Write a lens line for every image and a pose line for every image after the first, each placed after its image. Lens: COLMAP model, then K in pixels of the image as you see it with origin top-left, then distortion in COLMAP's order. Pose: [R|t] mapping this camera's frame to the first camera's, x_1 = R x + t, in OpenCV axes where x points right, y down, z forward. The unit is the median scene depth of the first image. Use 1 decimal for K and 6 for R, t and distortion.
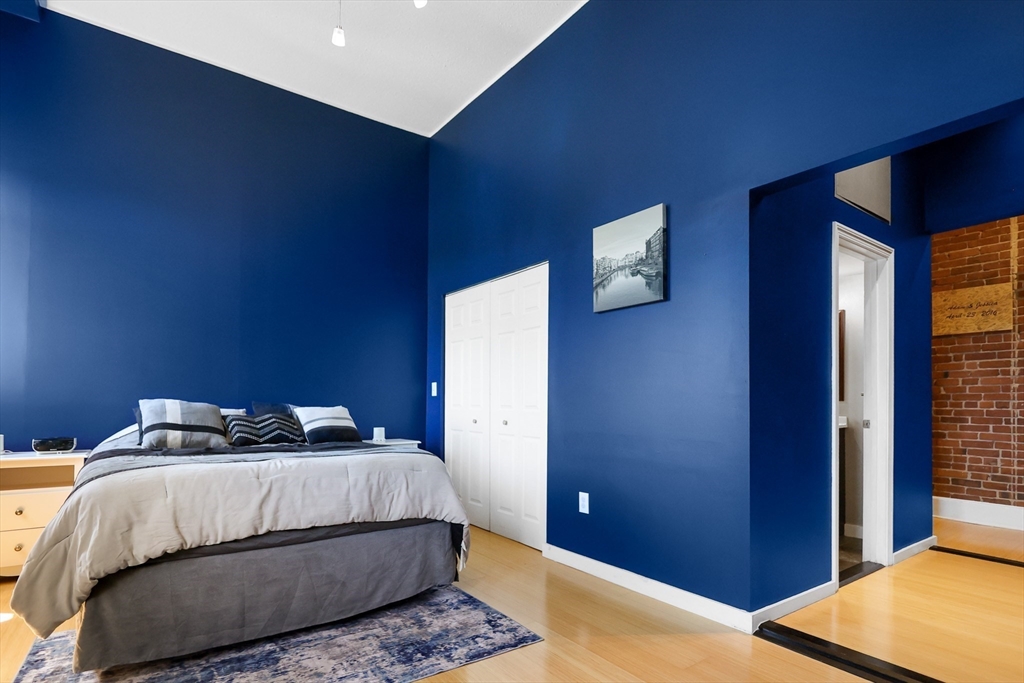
lens RADIAL K [[505.6, 0, 511.1], [0, 505.6, 362.7], [0, 0, 1]] dist [0.000654, 0.000153]
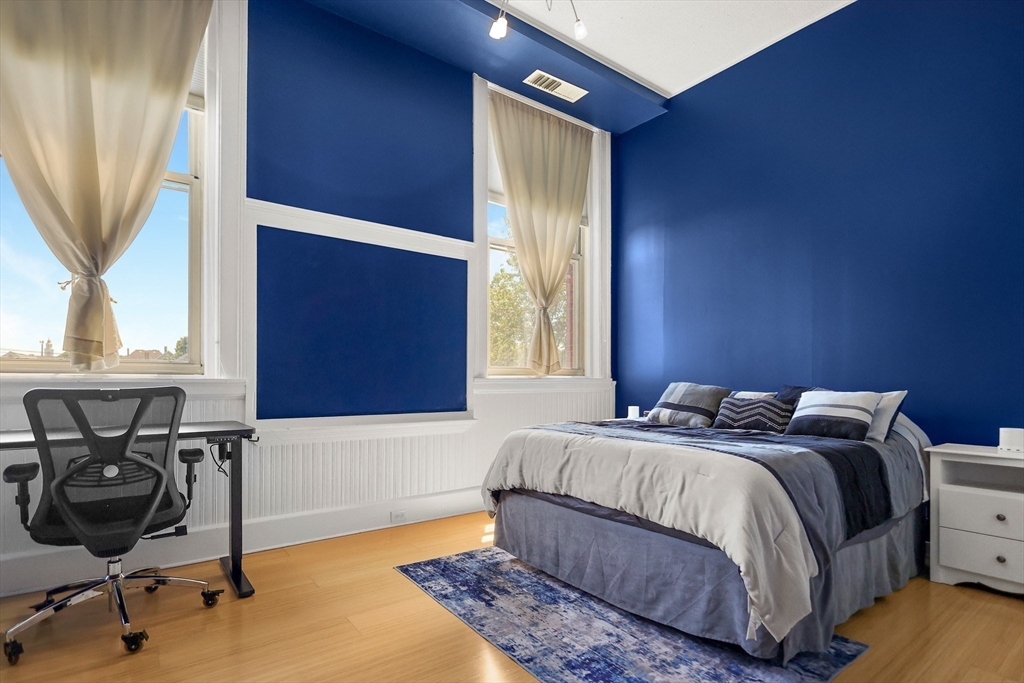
lens RADIAL K [[505.6, 0, 511.1], [0, 505.6, 362.7], [0, 0, 1]] dist [0.000654, 0.000153]
pose [[0.020789, -0.045743, -0.998737, 0.656441], [0.072688, 0.996378, -0.044122, 0.070704], [0.997138, -0.071679, 0.024039, 0.822728]]
